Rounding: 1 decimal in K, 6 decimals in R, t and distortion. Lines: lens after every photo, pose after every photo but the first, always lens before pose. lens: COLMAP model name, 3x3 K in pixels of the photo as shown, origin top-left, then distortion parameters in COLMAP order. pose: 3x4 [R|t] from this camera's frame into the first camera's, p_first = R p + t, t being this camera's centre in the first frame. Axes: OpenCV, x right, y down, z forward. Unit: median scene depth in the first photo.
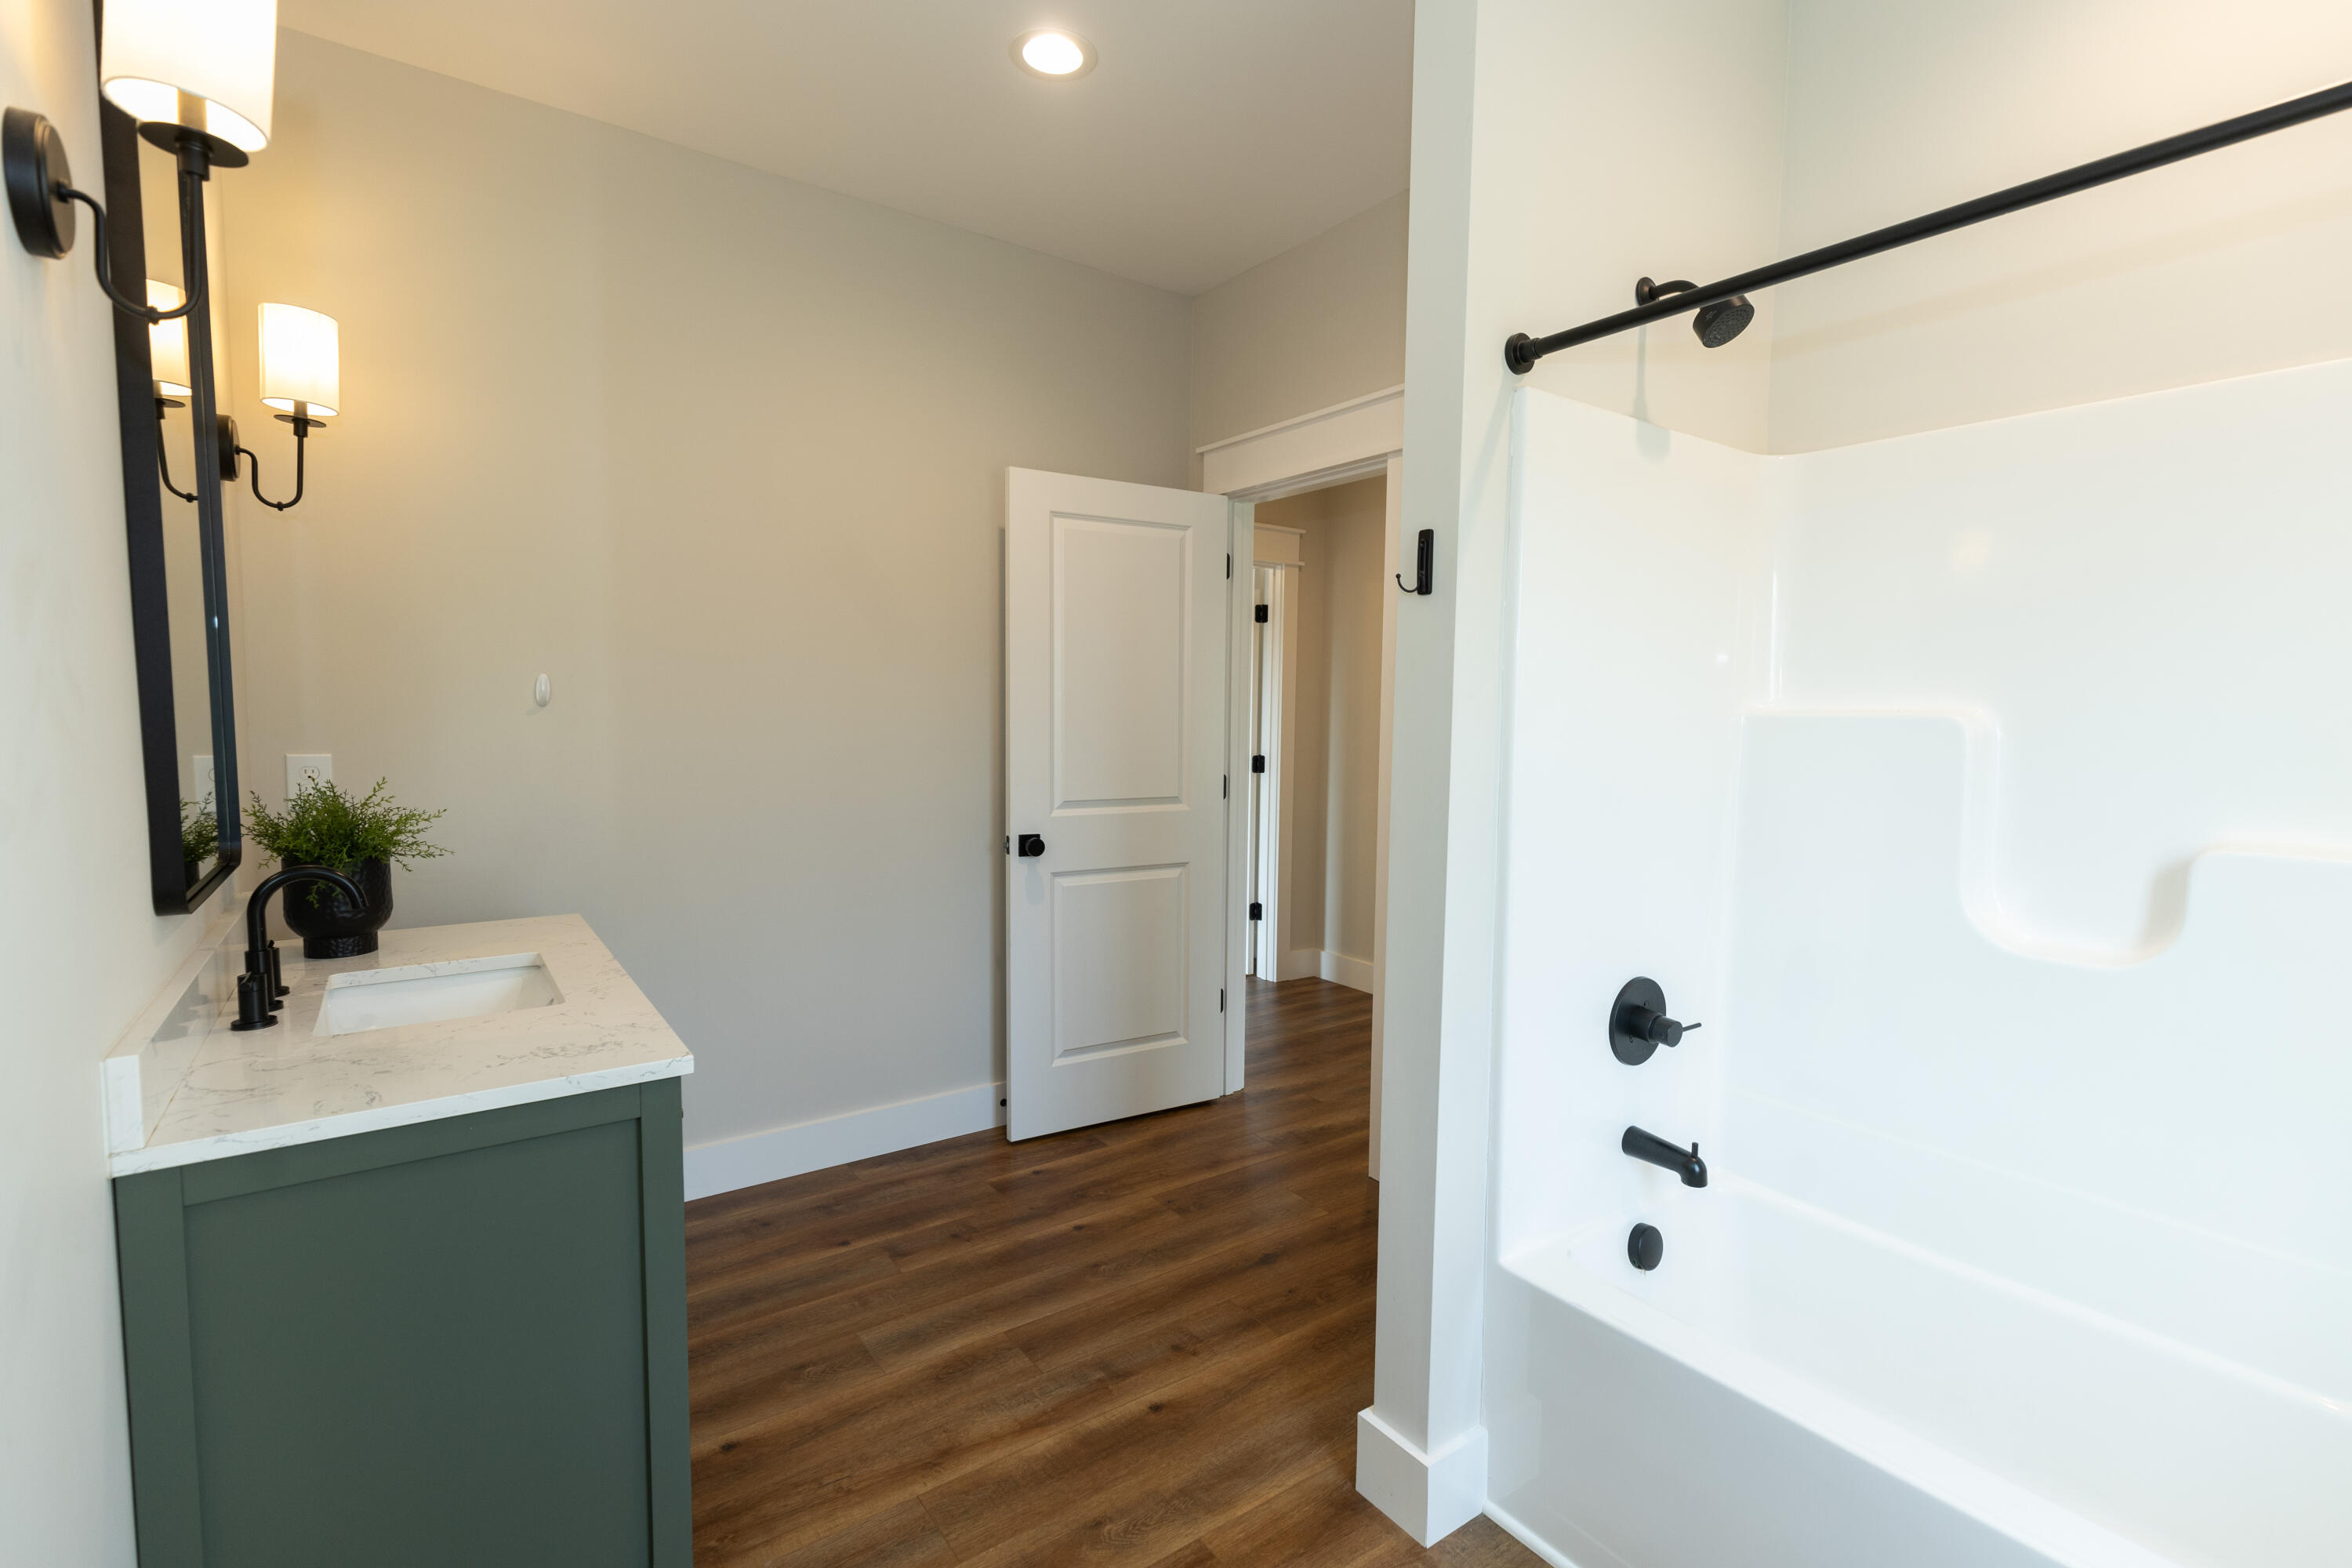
lens RADIAL K [[1081.0, 0, 1217.0], [0, 1081.0, 797.9], [0, 0, 1]] dist [-0.000161, 0.000075]
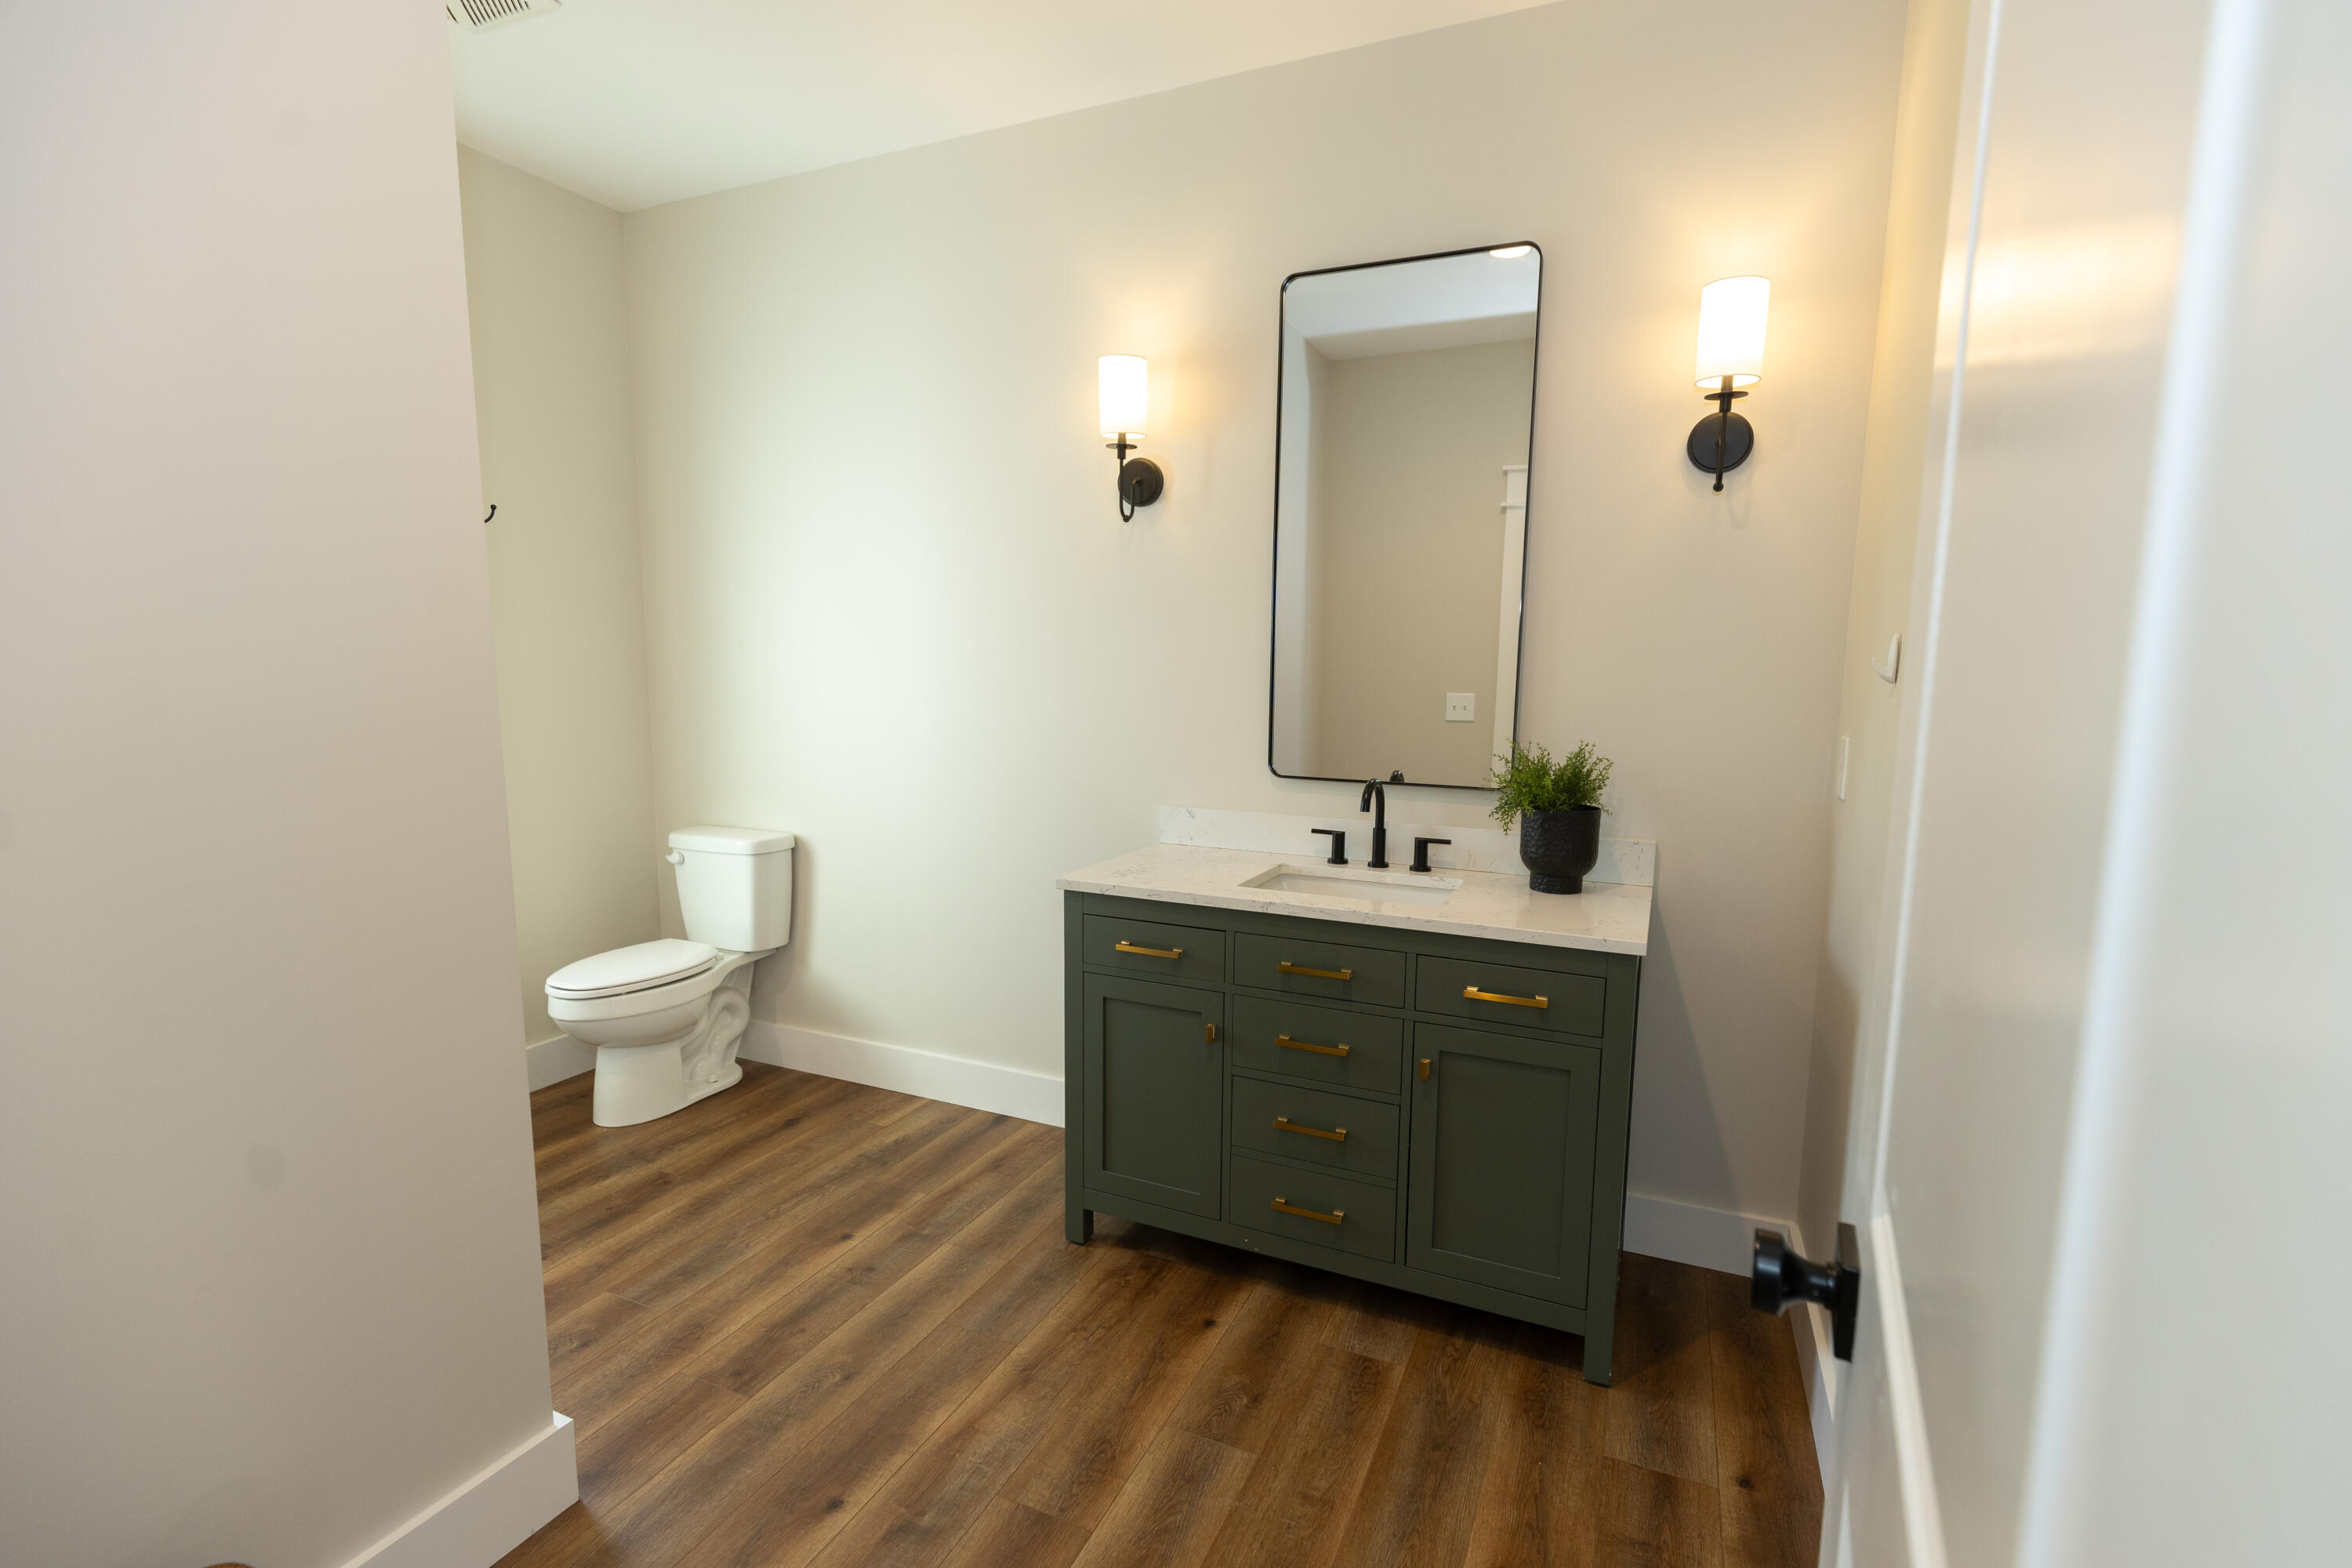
lens RADIAL K [[1060.7, 0, 1193.3], [0, 1060.7, 808.9], [0, 0, 1]] dist [0.014765, -0.000248]
pose [[-0.872545, 0.049064, -0.486063, 0.077059], [-0.059432, 0.976894, 0.205297, -0.148656], [0.484904, 0.208019, -0.849468, 1.717259]]
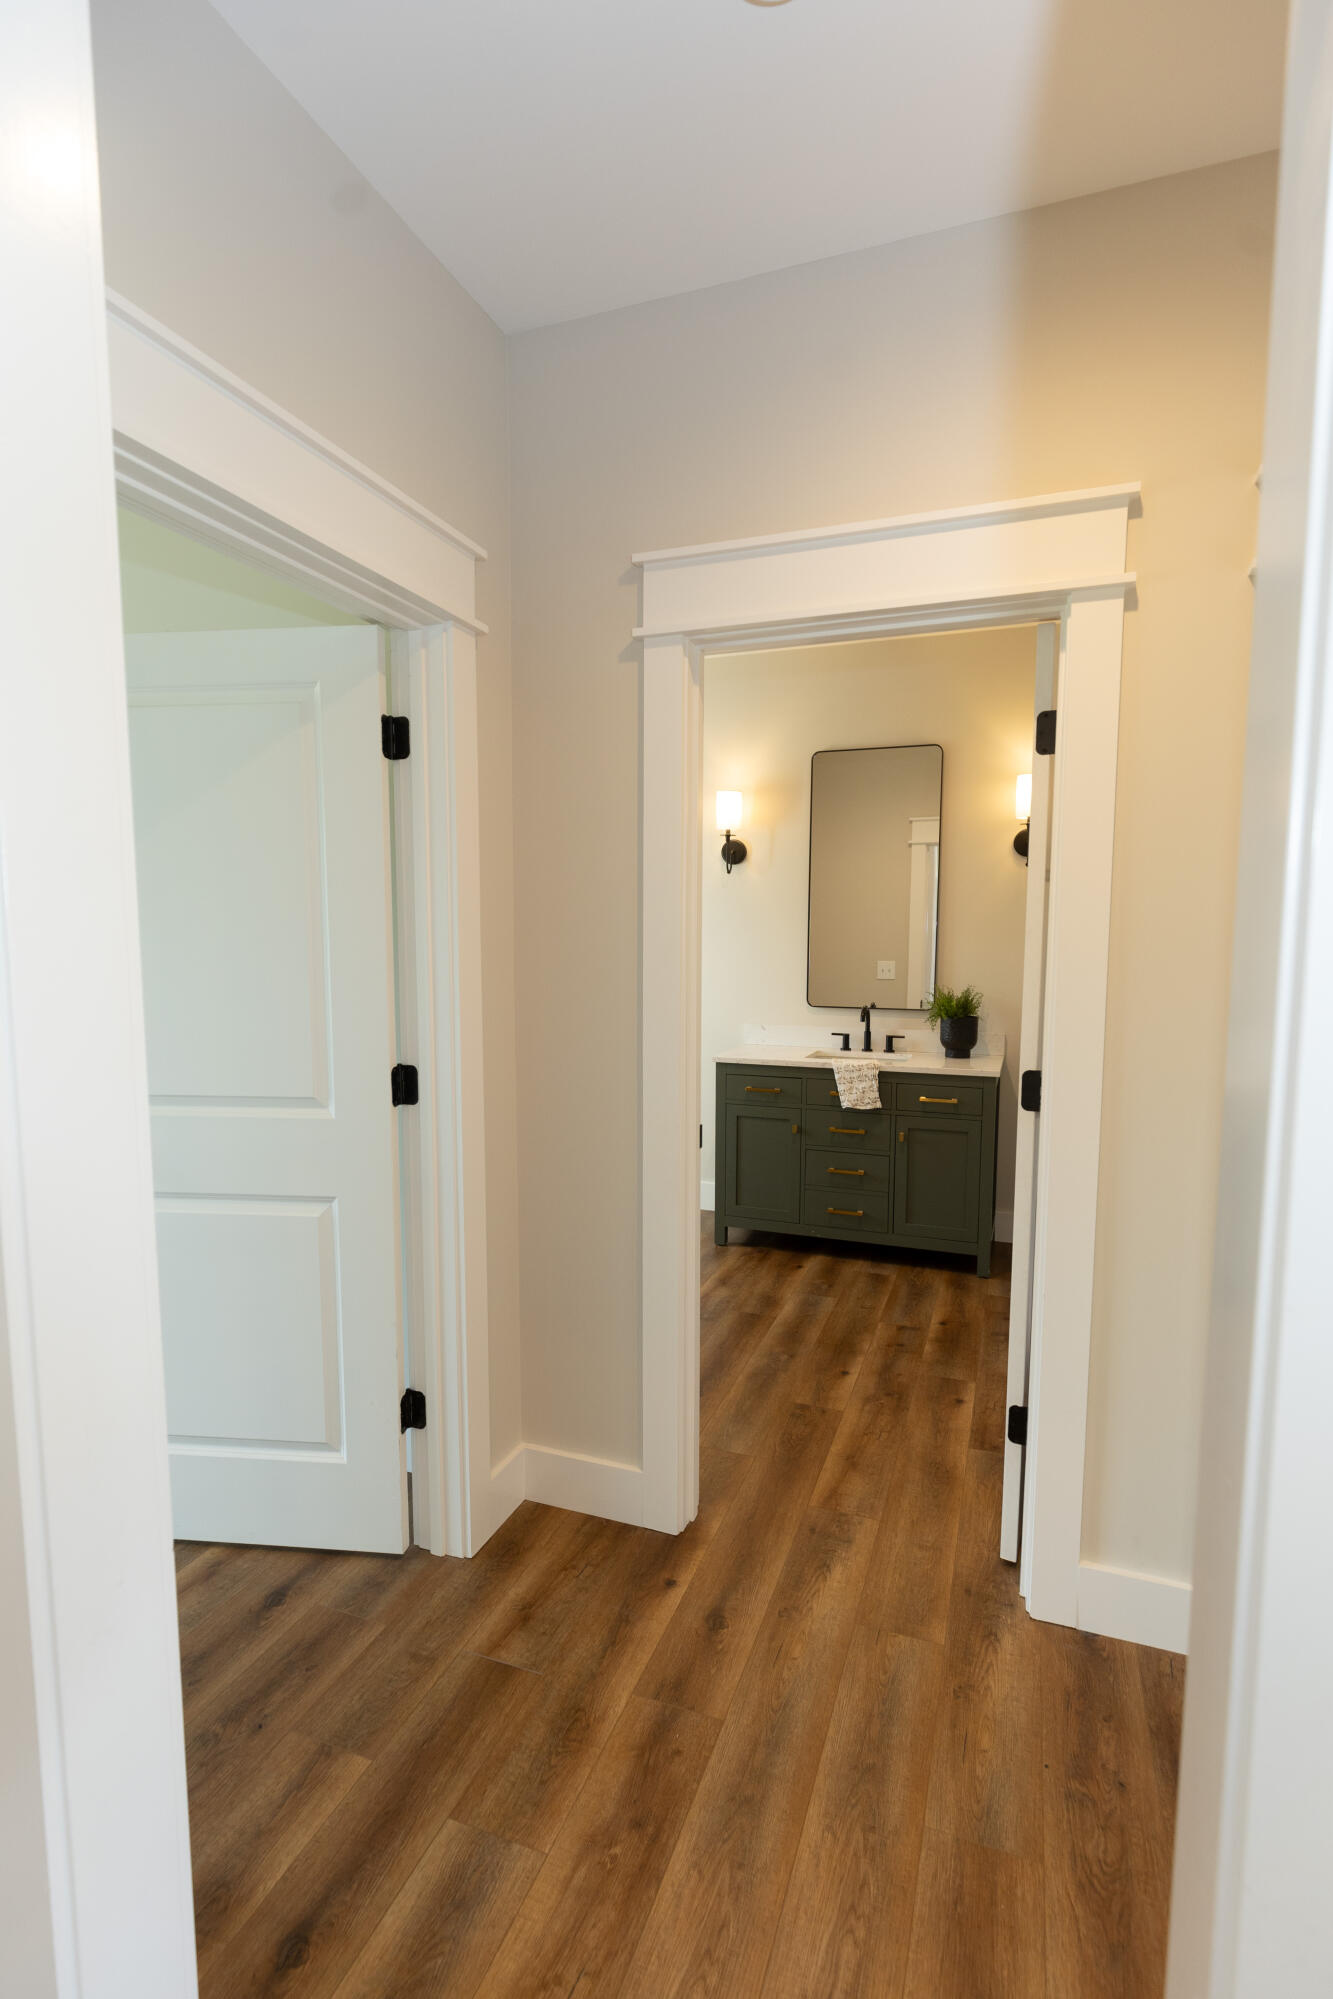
lens RADIAL K [[957.6, 0, 670.0], [0, 957.6, 1034.8], [0, 0, 1]] dist [0.003076, -0.000176]
pose [[-0.840278, 0.045261, -0.540263, 0.838065], [-0.056162, 0.983881, 0.169776, -0.222407], [0.539239, 0.173001, -0.824191, 2.327973]]
